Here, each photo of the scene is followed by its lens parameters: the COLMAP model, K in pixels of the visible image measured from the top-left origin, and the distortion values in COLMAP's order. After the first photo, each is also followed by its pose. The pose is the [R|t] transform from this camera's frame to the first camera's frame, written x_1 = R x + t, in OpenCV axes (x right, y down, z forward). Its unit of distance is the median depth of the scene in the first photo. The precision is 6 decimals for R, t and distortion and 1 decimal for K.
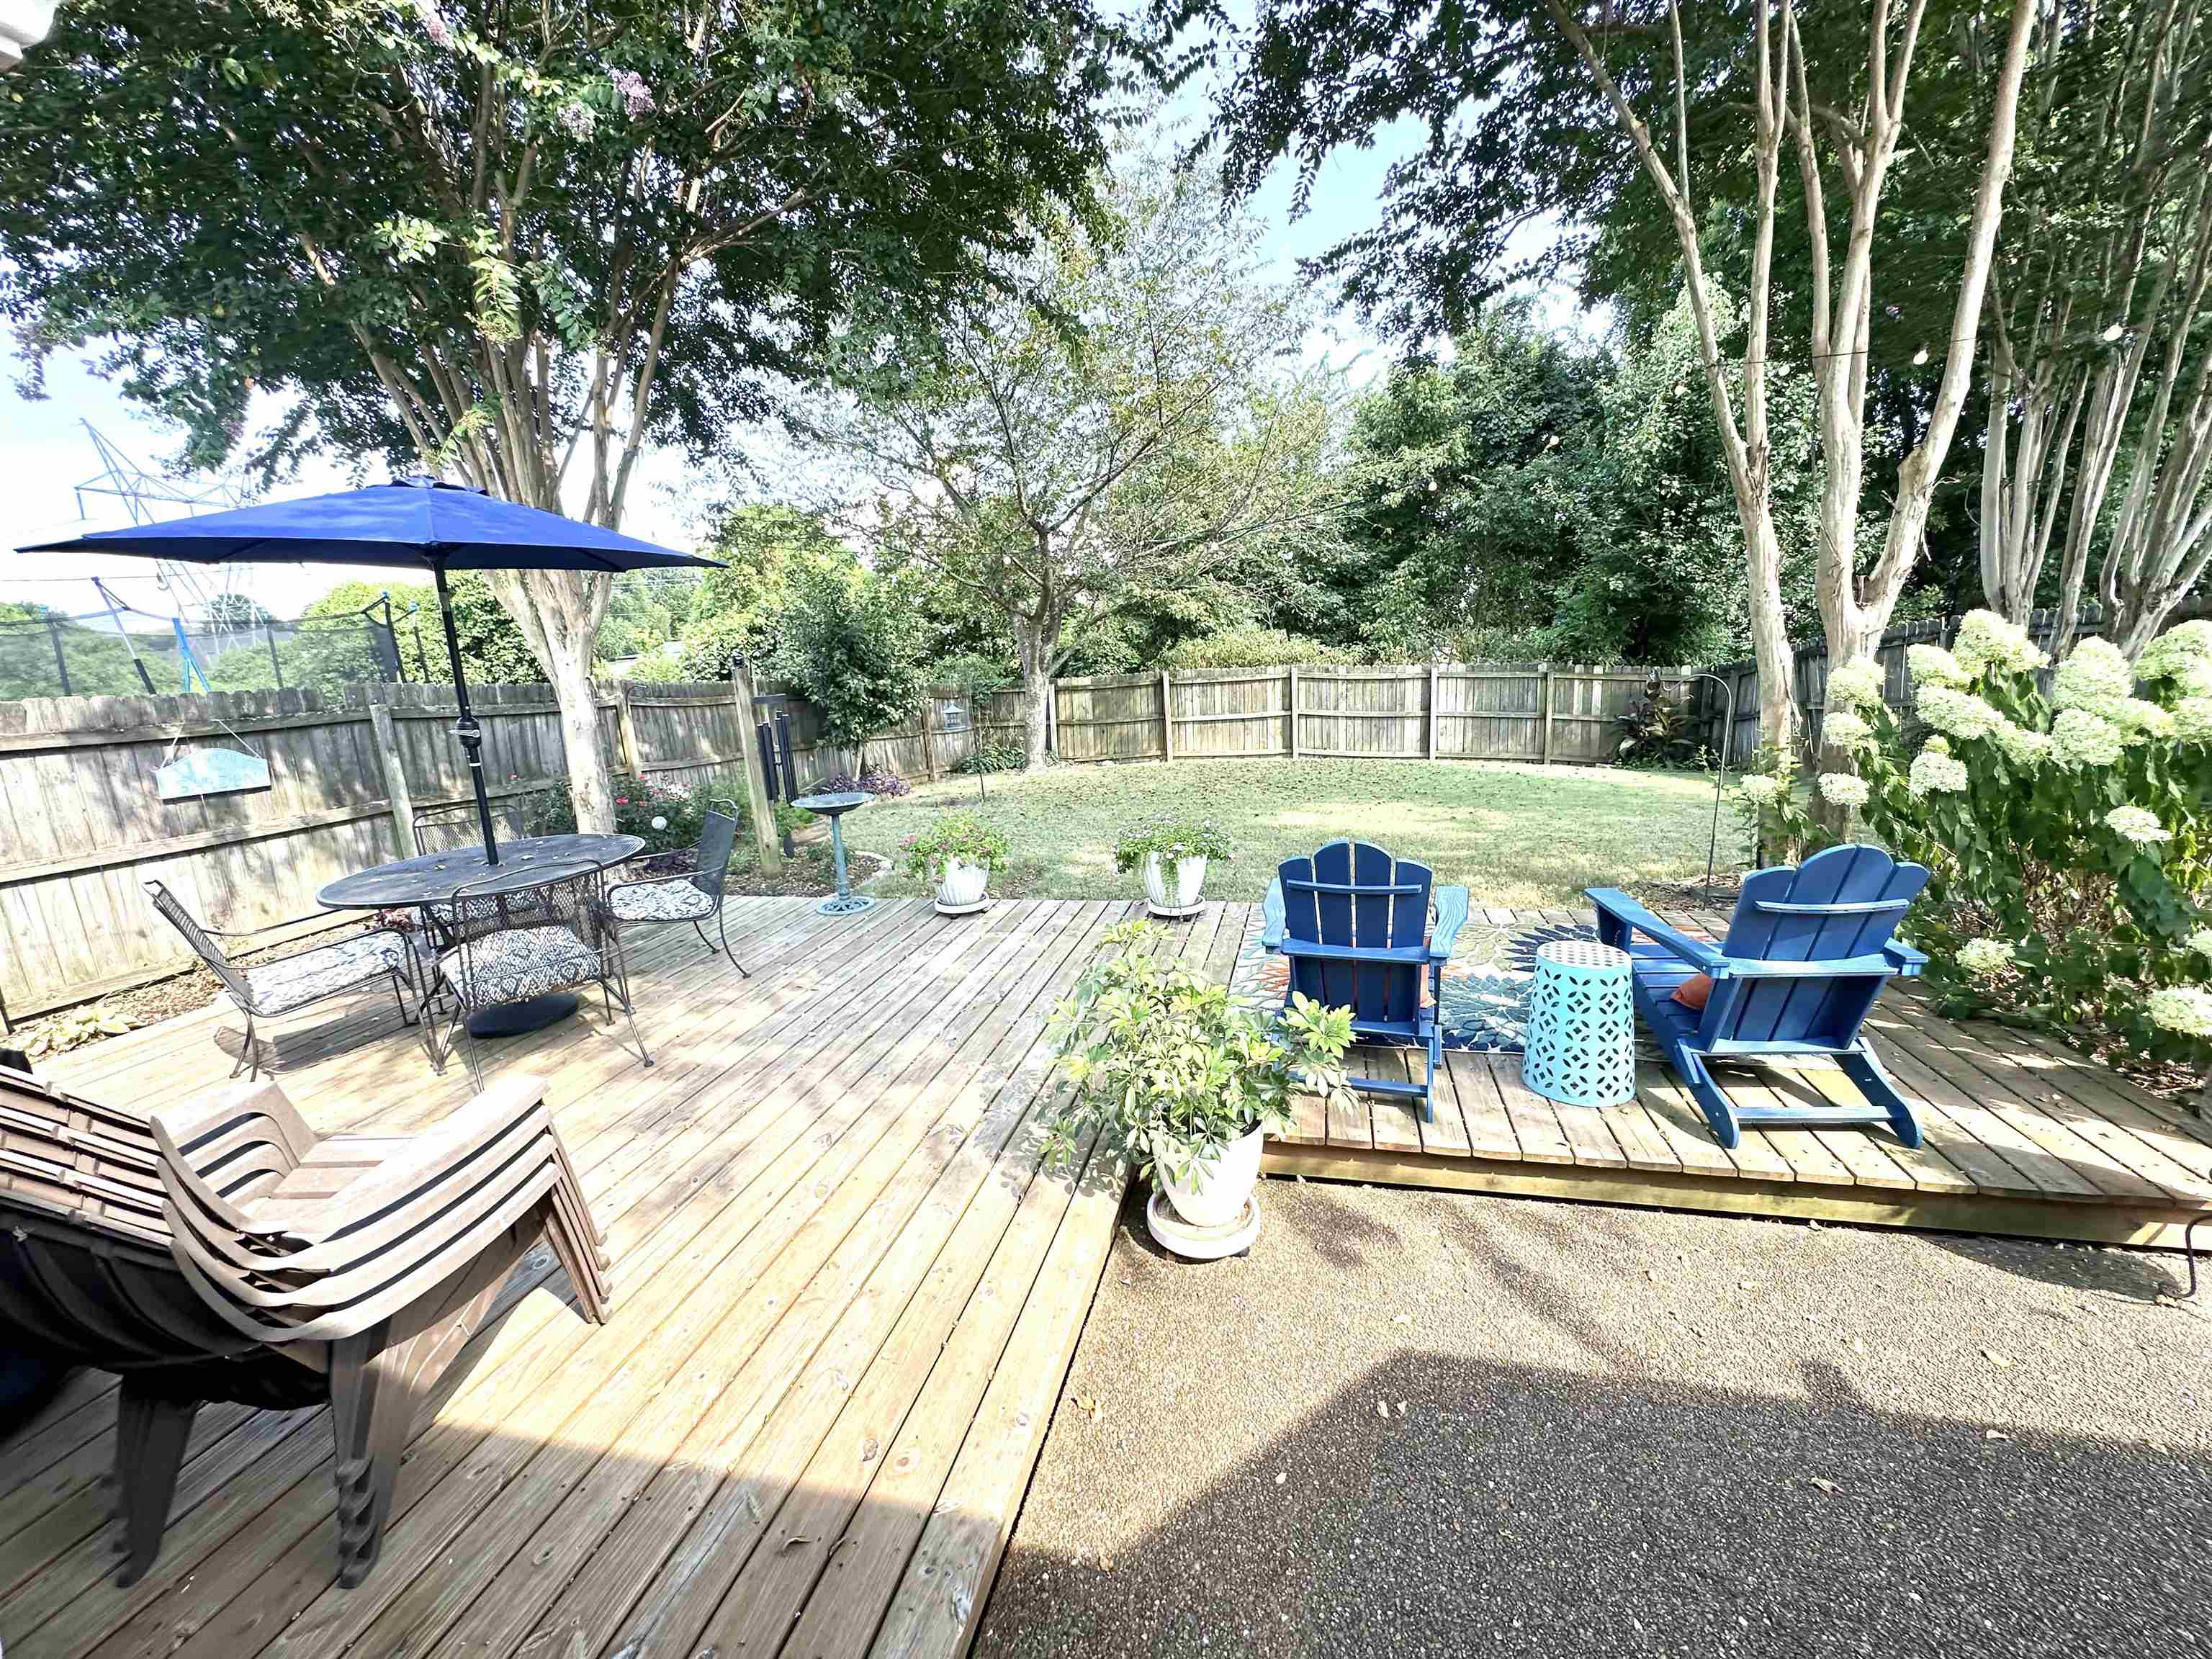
lens RADIAL K [[885.6, 0, 1105.4], [0, 885.6, 828.3], [0, 0, 1]] dist [-0.004413, 0.001528]
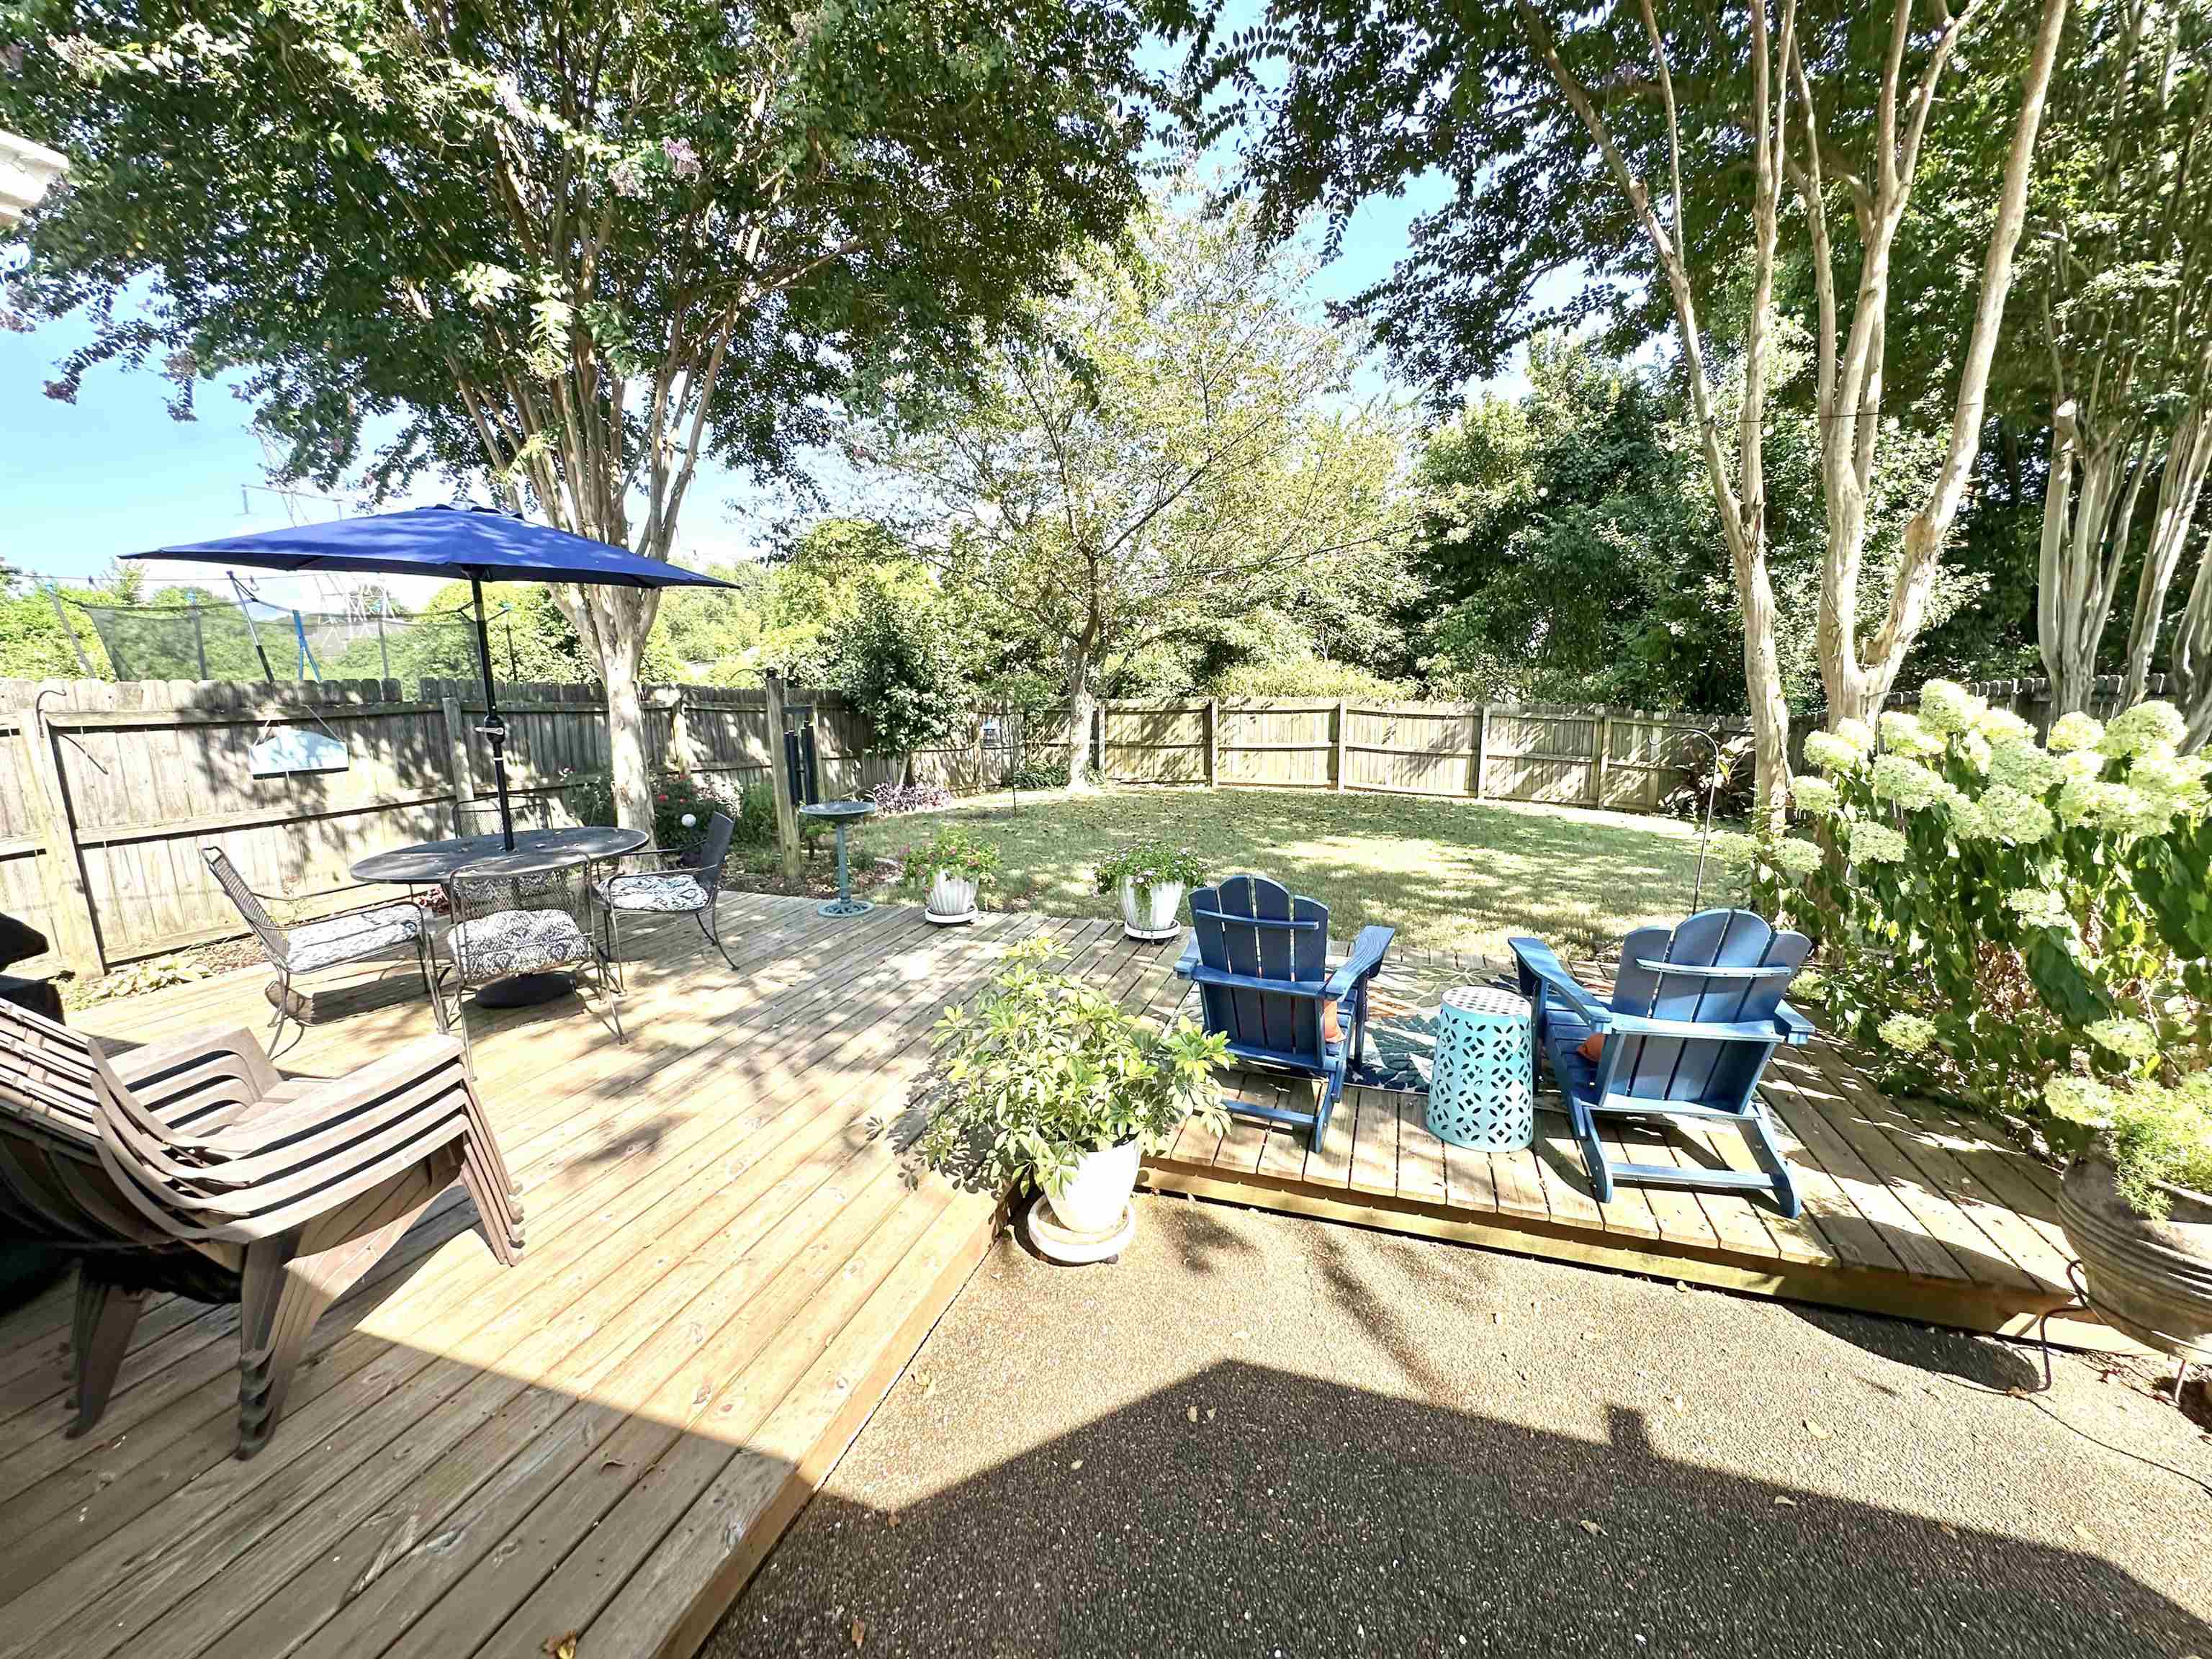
lens RADIAL K [[885.6, 0, 1105.4], [0, 885.6, 828.3], [0, 0, 1]] dist [-0.004413, 0.001528]
pose [[0.995471, 0.056619, -0.076364, 0.106324], [-0.058253, 0.998114, -0.019350, -0.006573], [0.075125, 0.023710, 0.996892, -0.033467]]
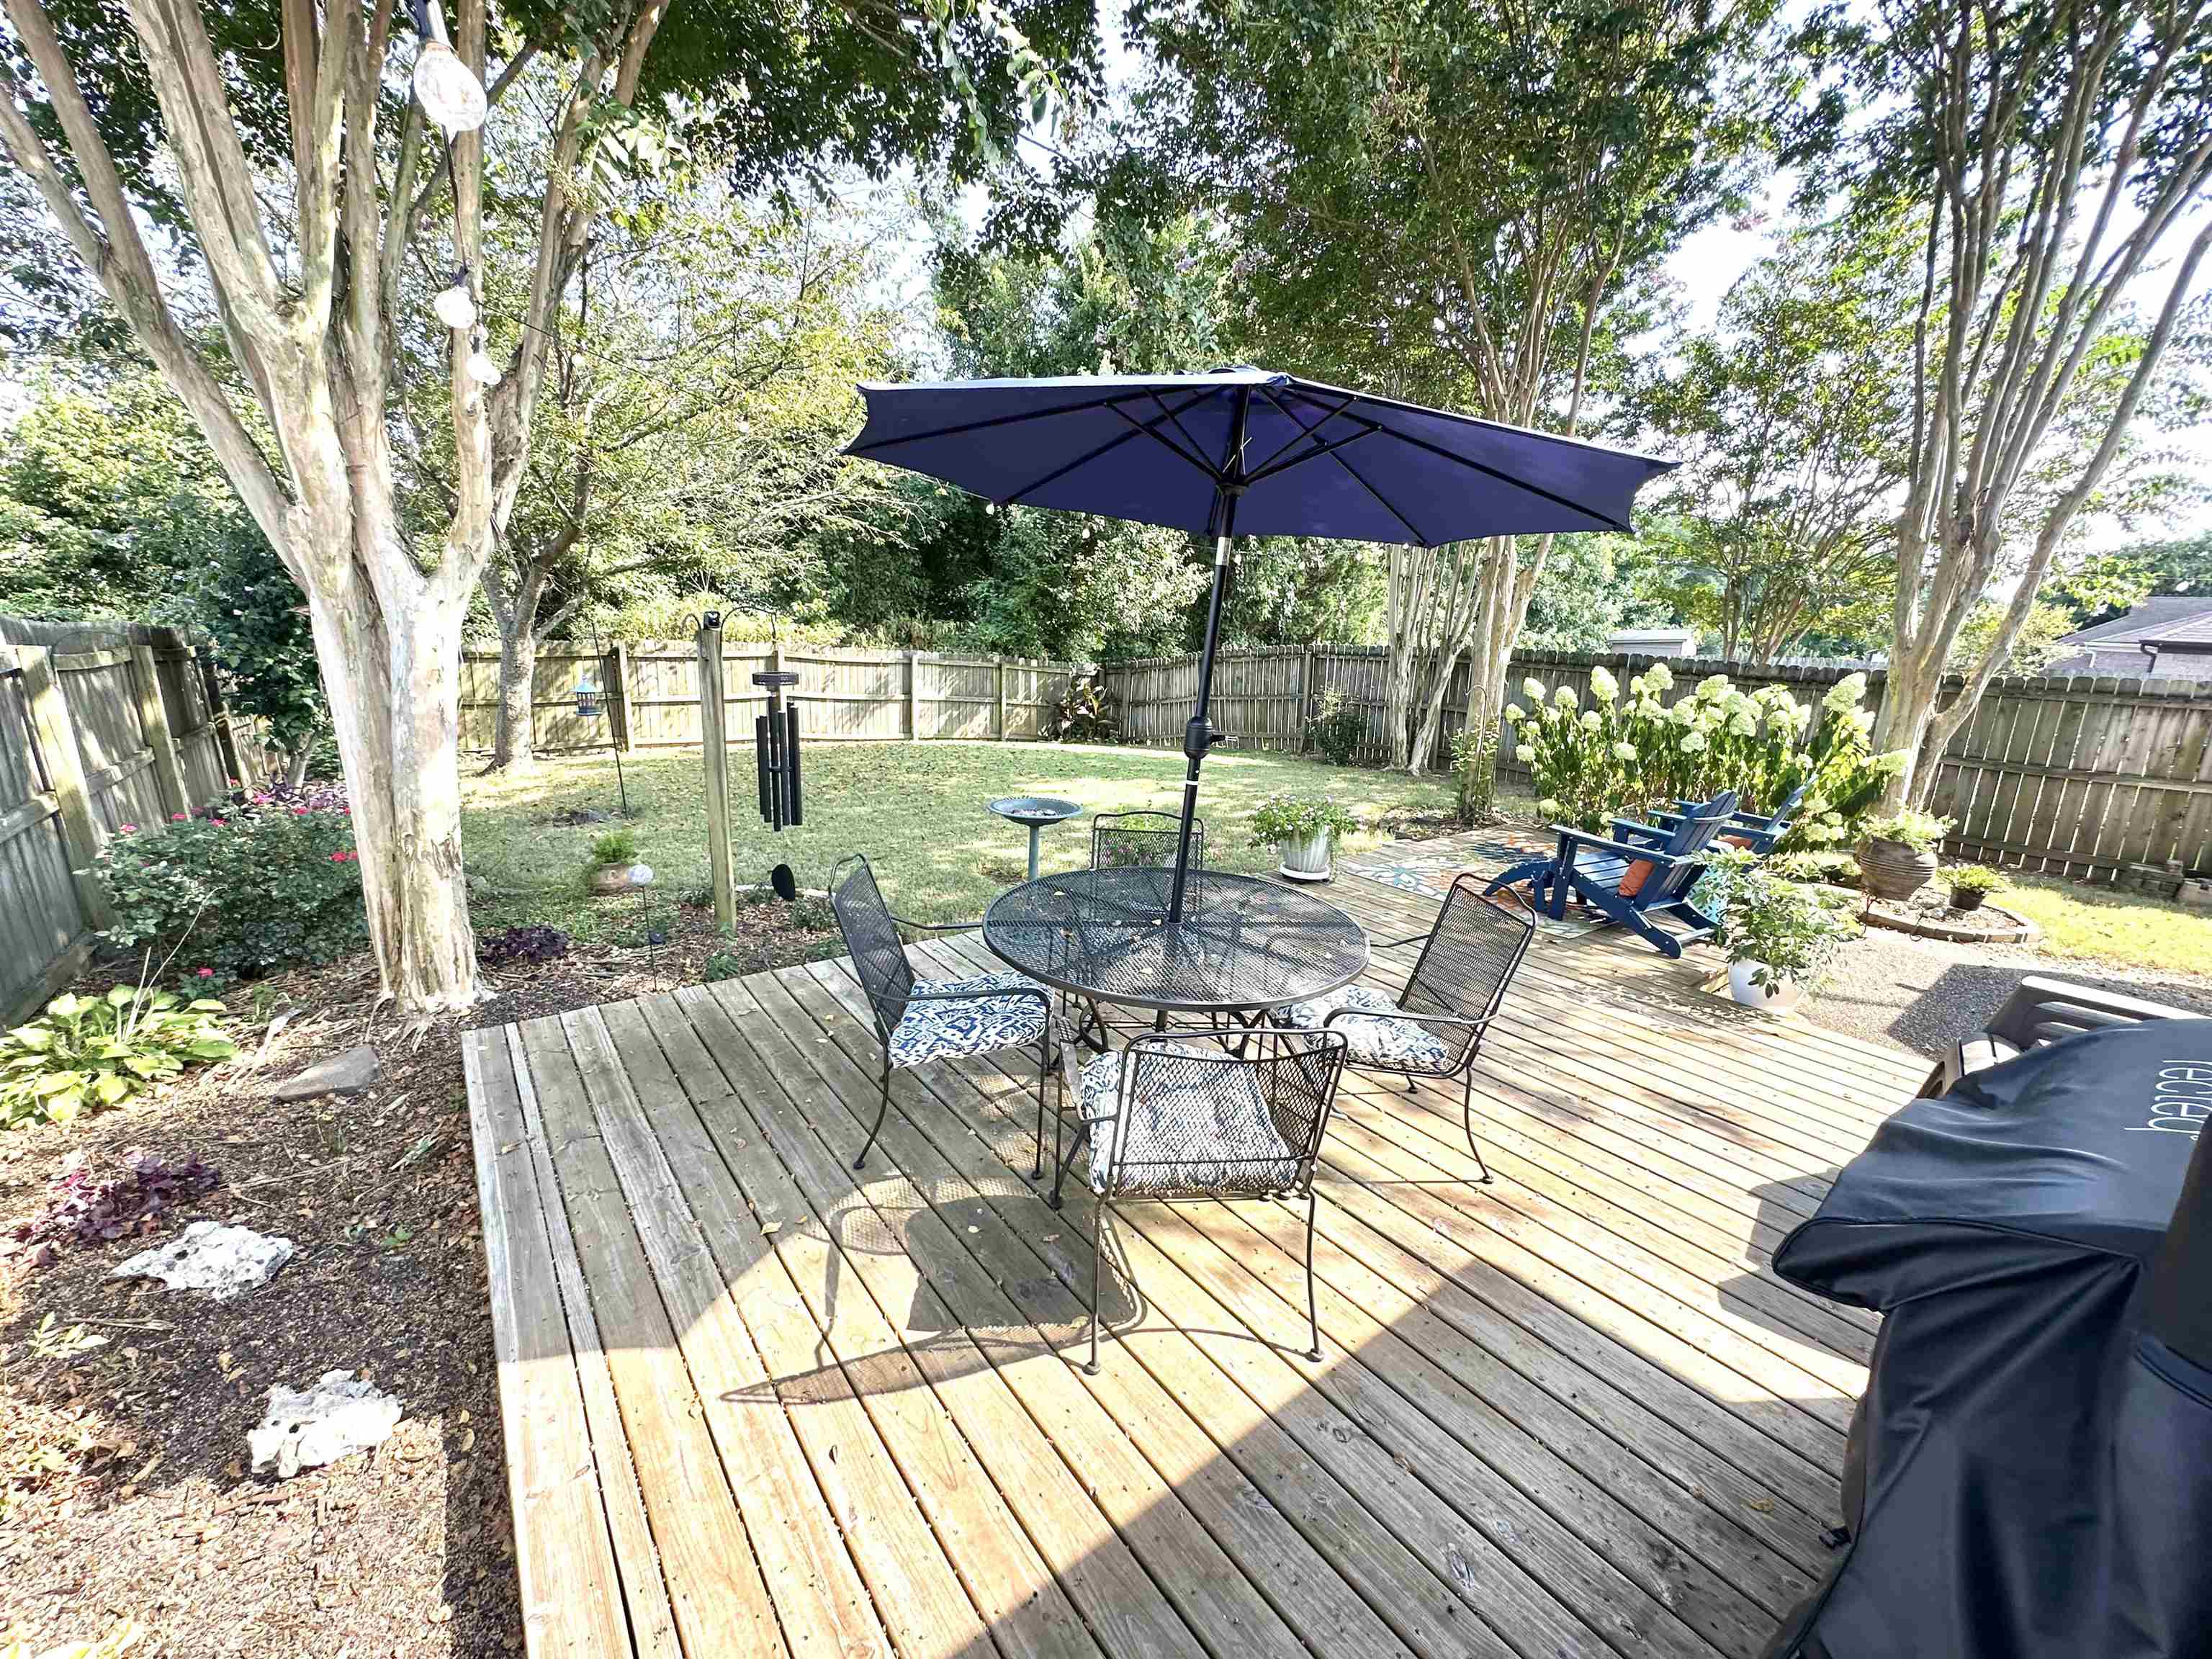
lens RADIAL K [[885.6, 0, 1108.3], [0, 885.6, 831.8], [0, 0, 1]] dist [-0.004413, 0.001528]
pose [[0.635091, -0.103129, 0.765522, -1.043841], [0.082621, 0.994431, 0.065423, -0.065688], [-0.768006, 0.021699, 0.640075, 0.486132]]
